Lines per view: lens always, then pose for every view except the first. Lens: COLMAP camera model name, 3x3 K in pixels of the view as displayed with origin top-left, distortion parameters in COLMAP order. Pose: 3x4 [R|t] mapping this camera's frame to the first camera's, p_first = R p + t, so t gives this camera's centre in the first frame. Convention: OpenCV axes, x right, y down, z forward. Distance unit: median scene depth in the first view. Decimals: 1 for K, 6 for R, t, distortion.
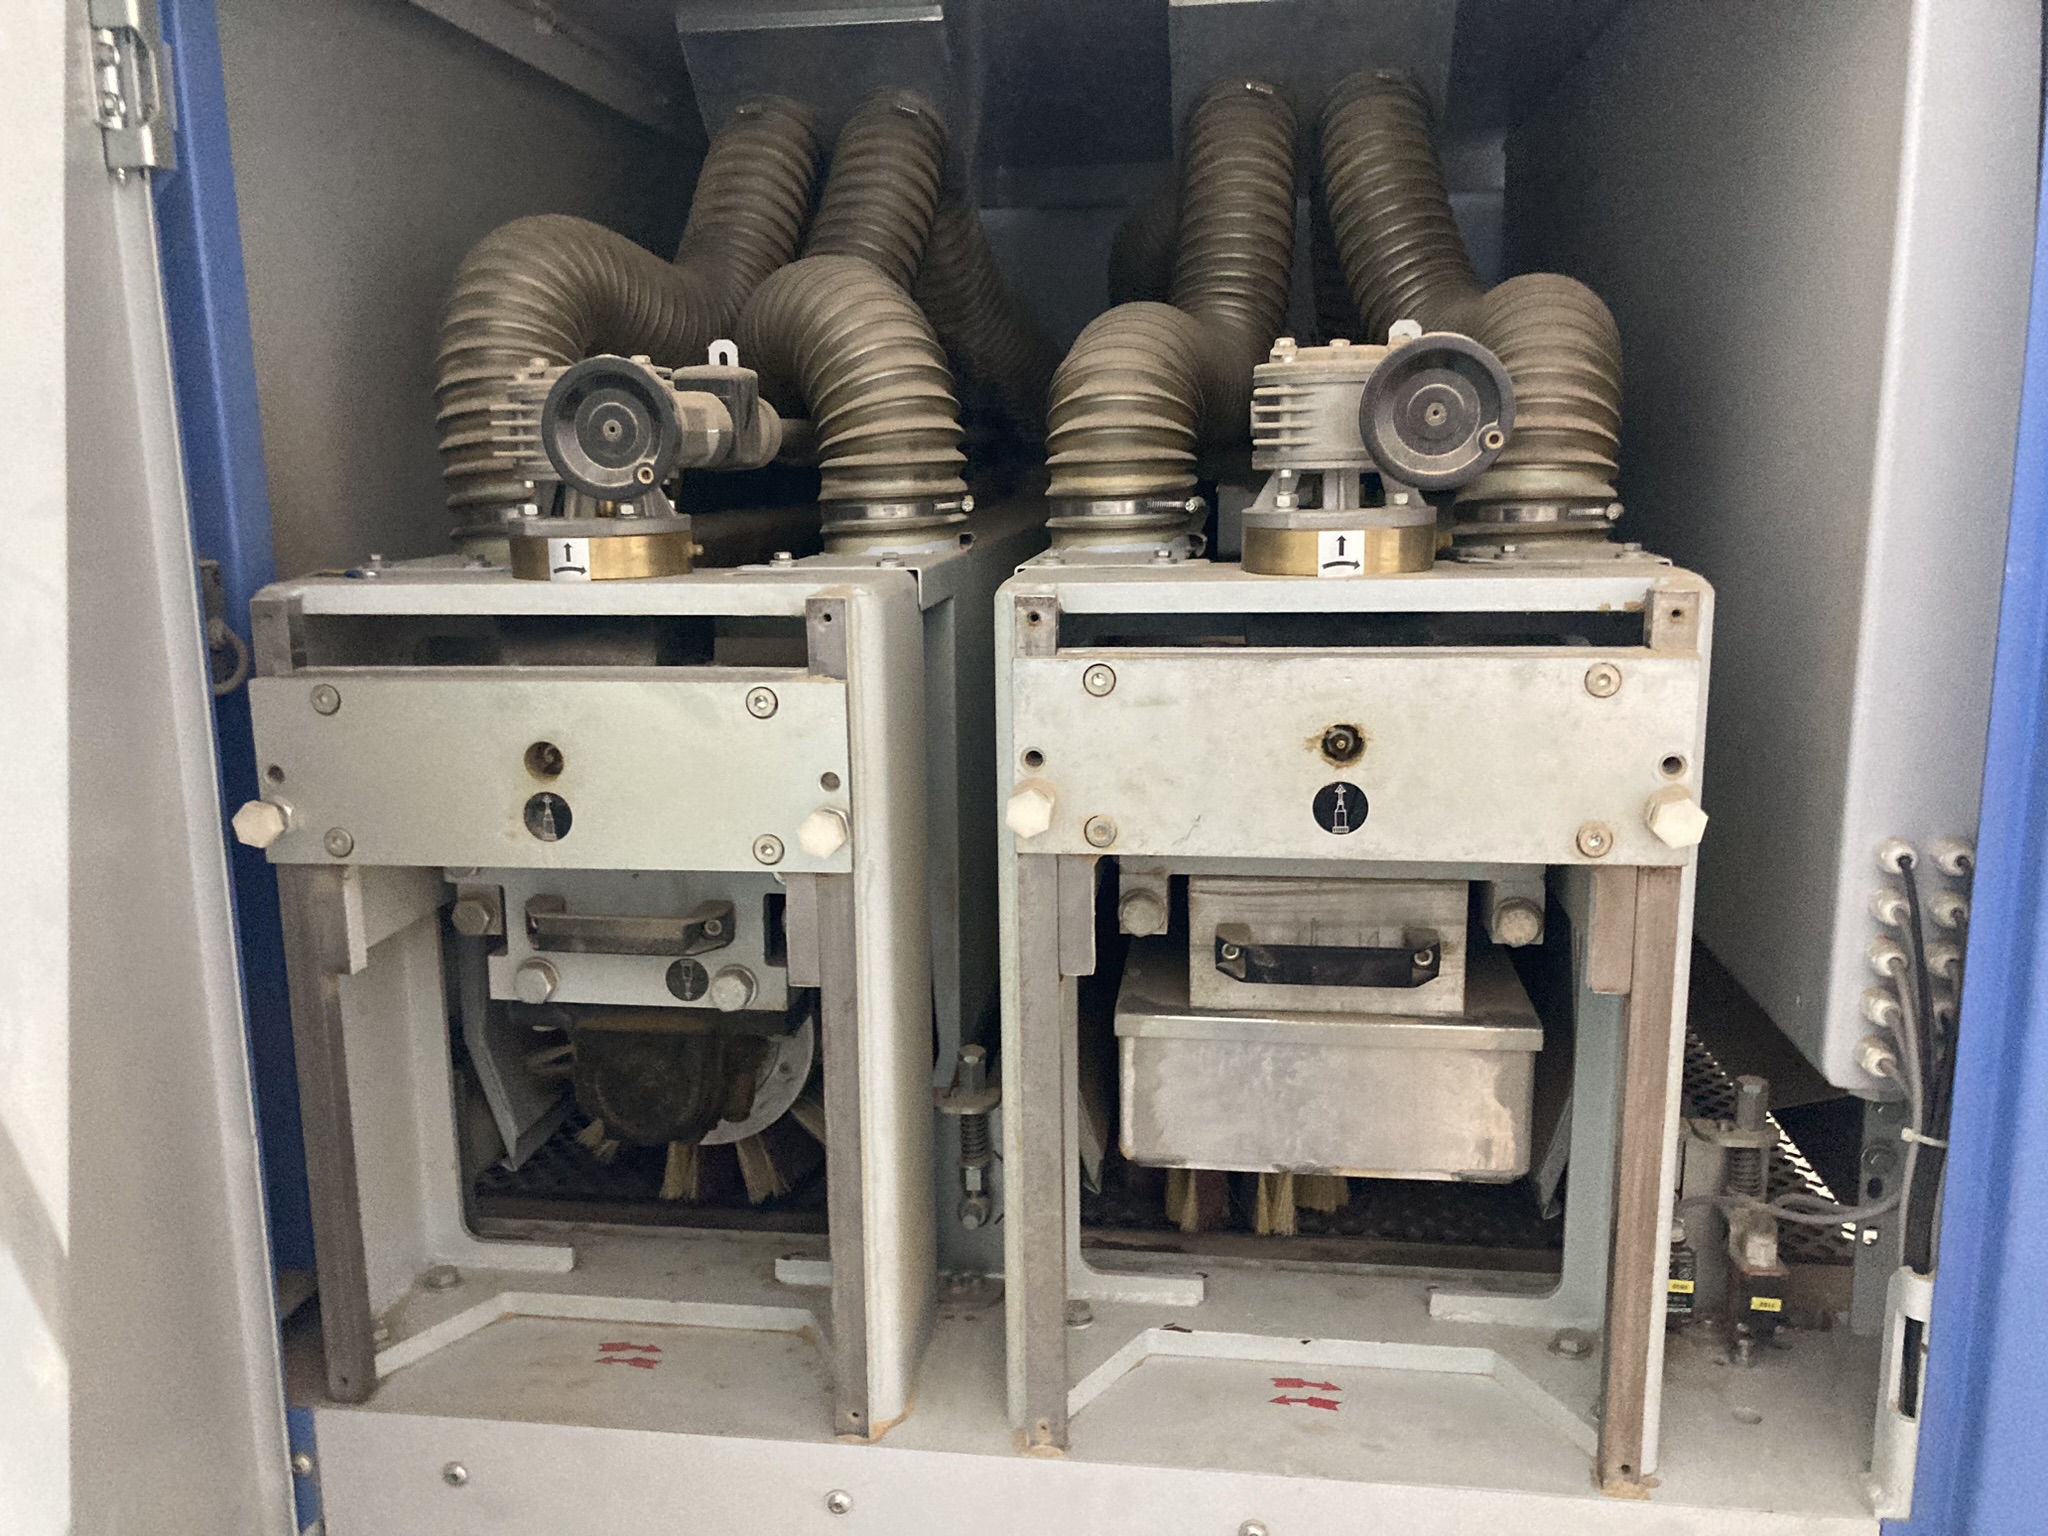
lens RADIAL K [[1679.3, 0, 1013.6], [0, 1679.3, 774.6], [0, 0, 1]] dist [0.006616, 0.005086]
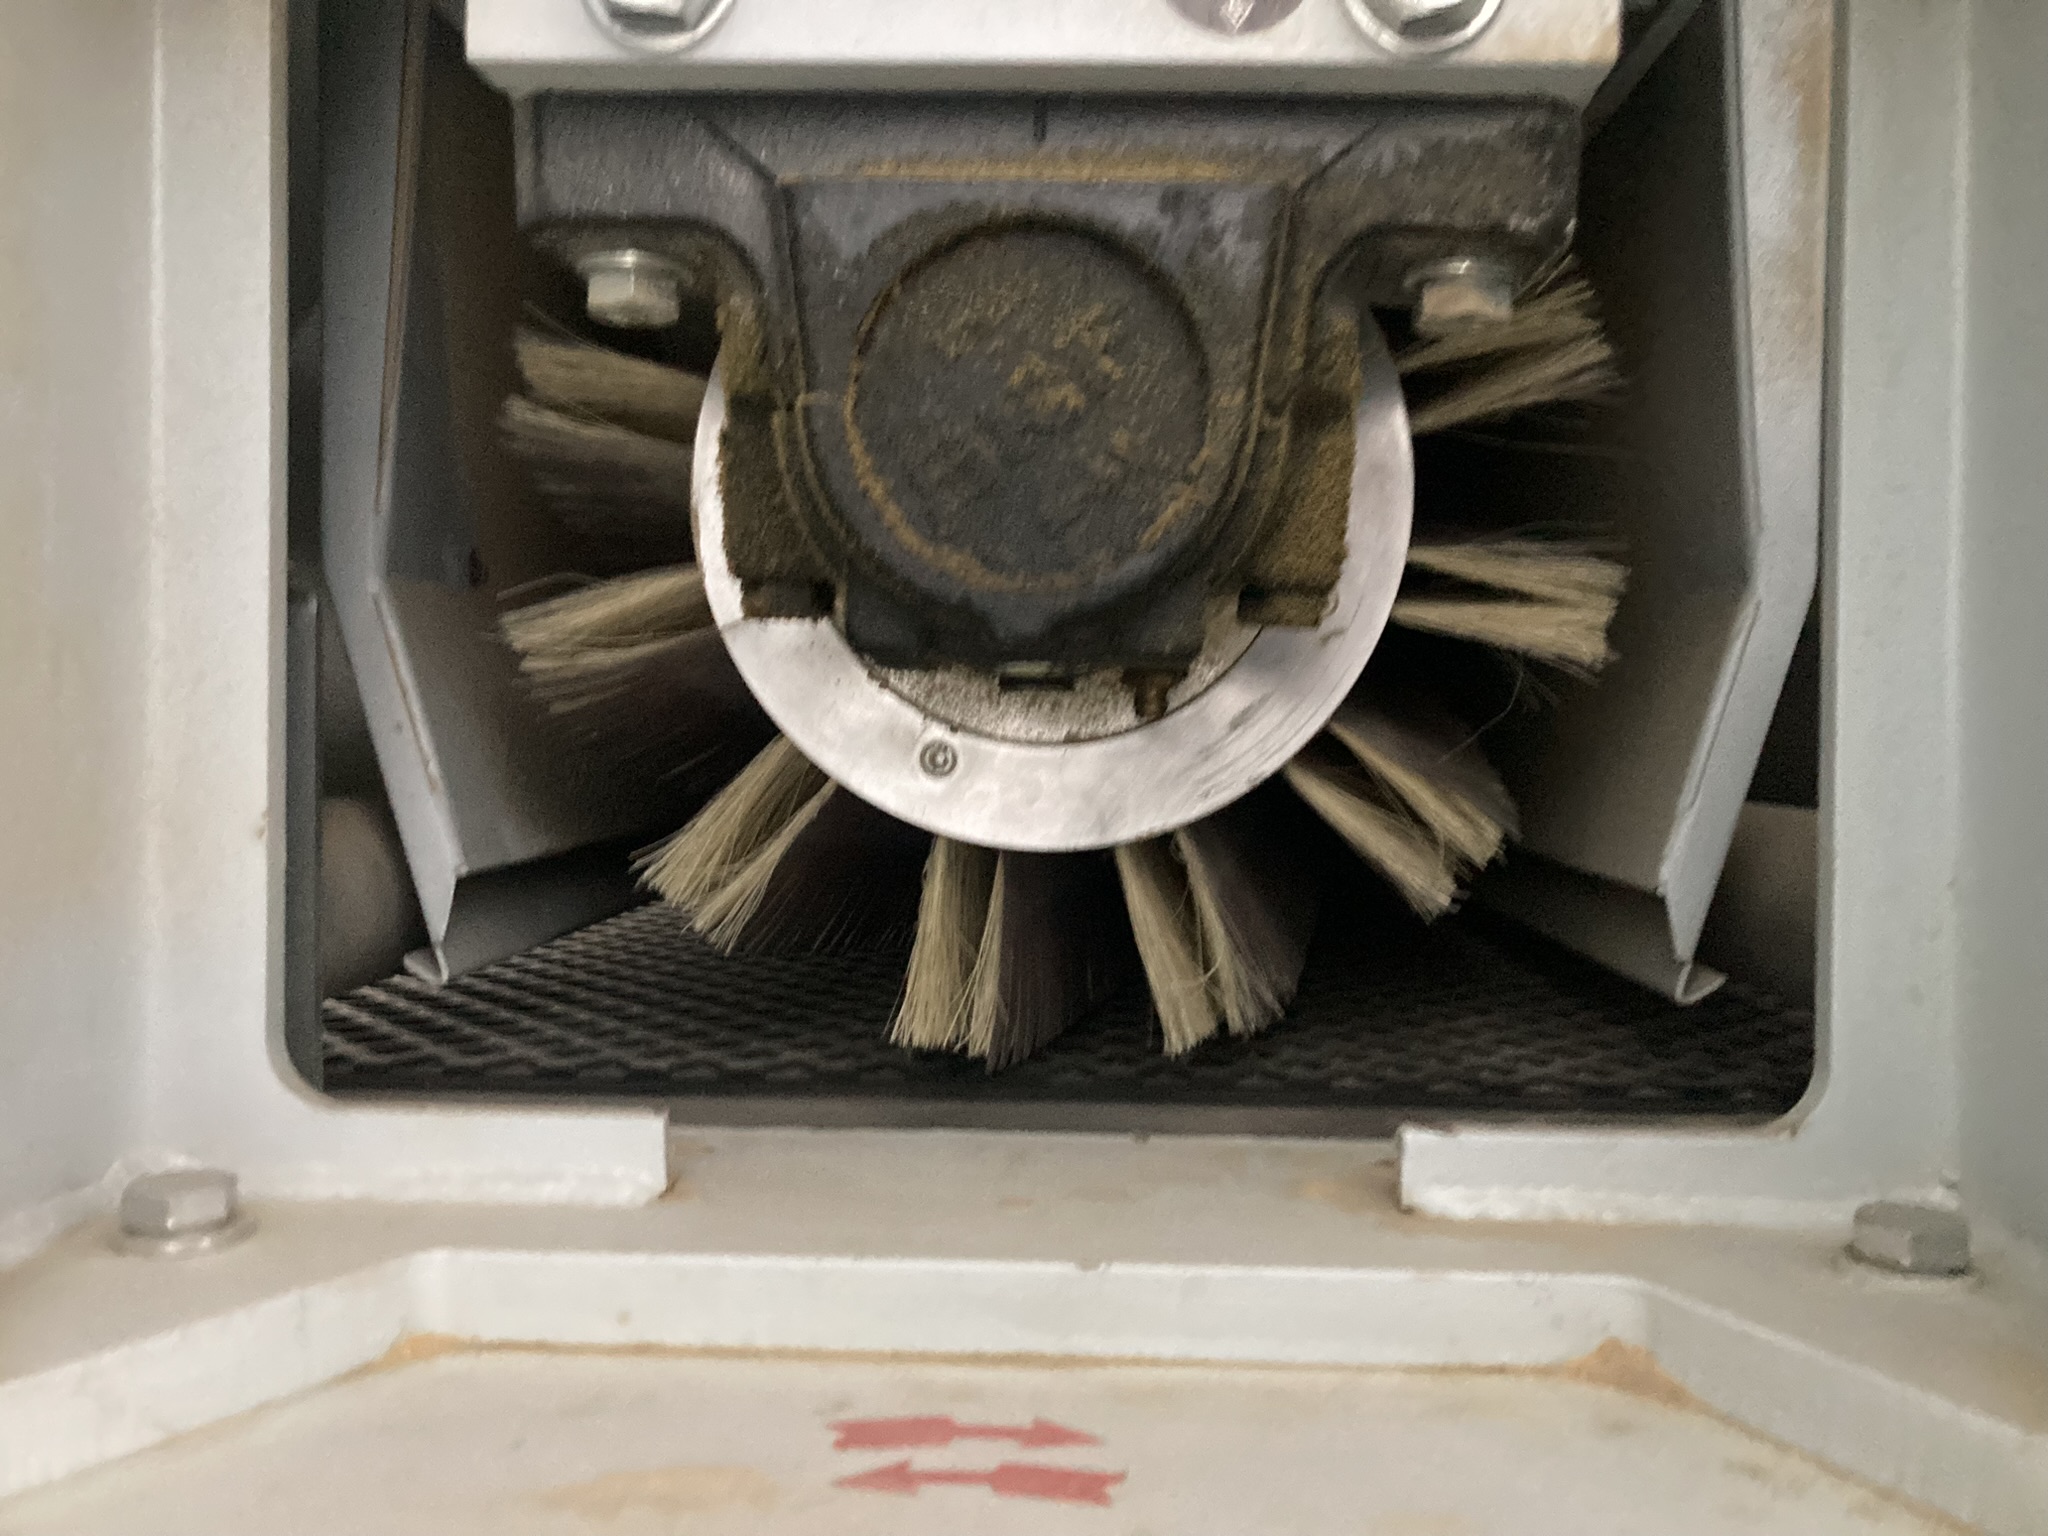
lens RADIAL K [[1622.9, 0, 1052.3], [0, 1622.9, 762.9], [0, 0, 1]] dist [-0.006301, -0.002775]
pose [[0.993829, 0.022790, 0.108554, -0.240003], [-0.002274, 0.982645, -0.185480, 0.286916], [-0.110897, 0.184088, 0.976634, 0.747394]]
